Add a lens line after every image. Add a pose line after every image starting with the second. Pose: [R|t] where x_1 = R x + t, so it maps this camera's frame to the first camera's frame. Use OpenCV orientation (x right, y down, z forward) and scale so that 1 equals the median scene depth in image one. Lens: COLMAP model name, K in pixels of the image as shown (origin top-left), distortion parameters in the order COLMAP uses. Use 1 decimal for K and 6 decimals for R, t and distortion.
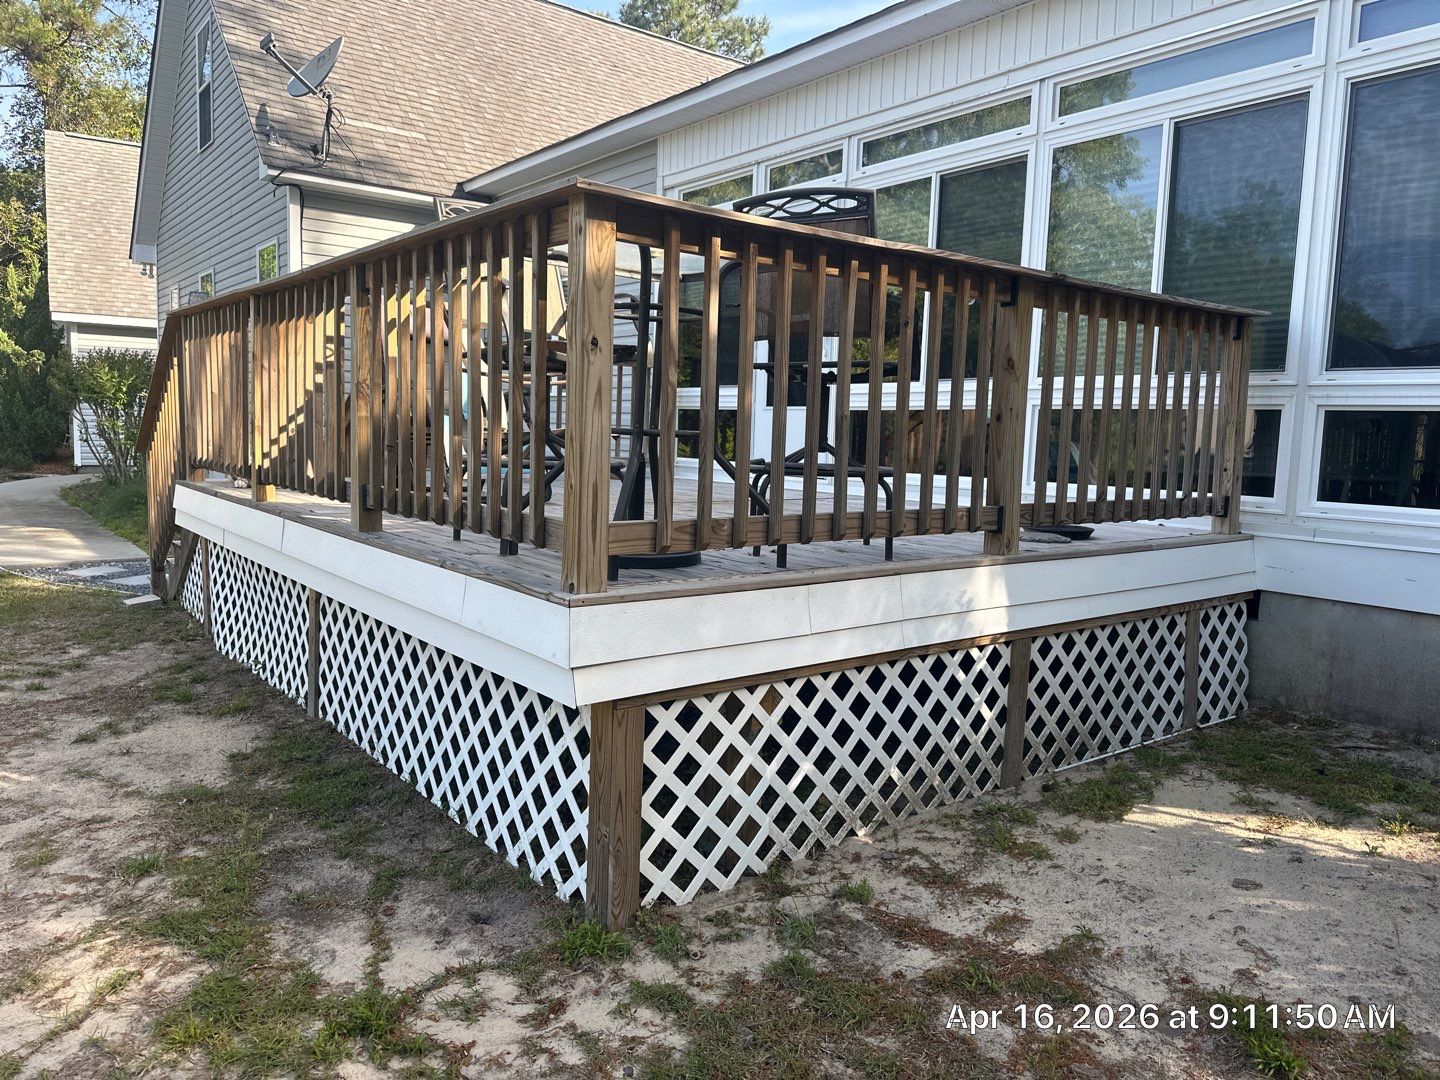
lens RADIAL K [[1023.5, 0, 720.0], [0, 1023.5, 540.0], [0, 0, 1]] dist [0.018173, -0.024862]
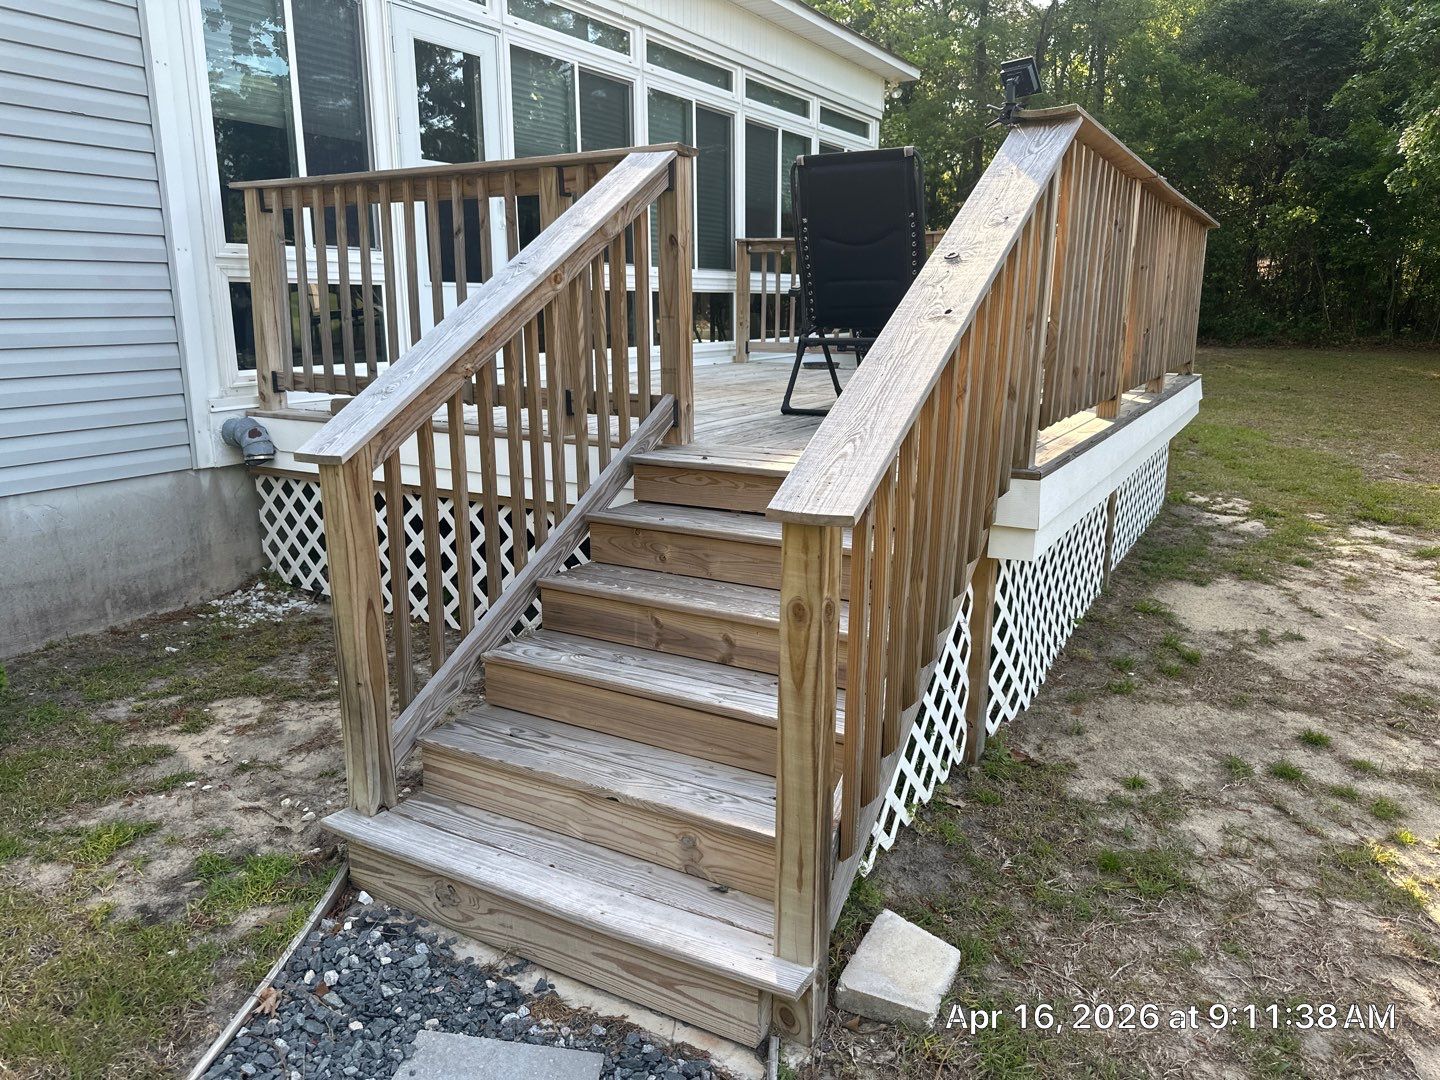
lens RADIAL K [[1023.5, 0, 720.0], [0, 1023.5, 540.0], [0, 0, 1]] dist [0.018173, -0.024862]
pose [[-0.388111, -0.238411, 0.890242, -0.214476], [0.089555, 0.951633, 0.293895, -0.043443], [-0.917251, 0.193789, -0.347988, 0.310457]]
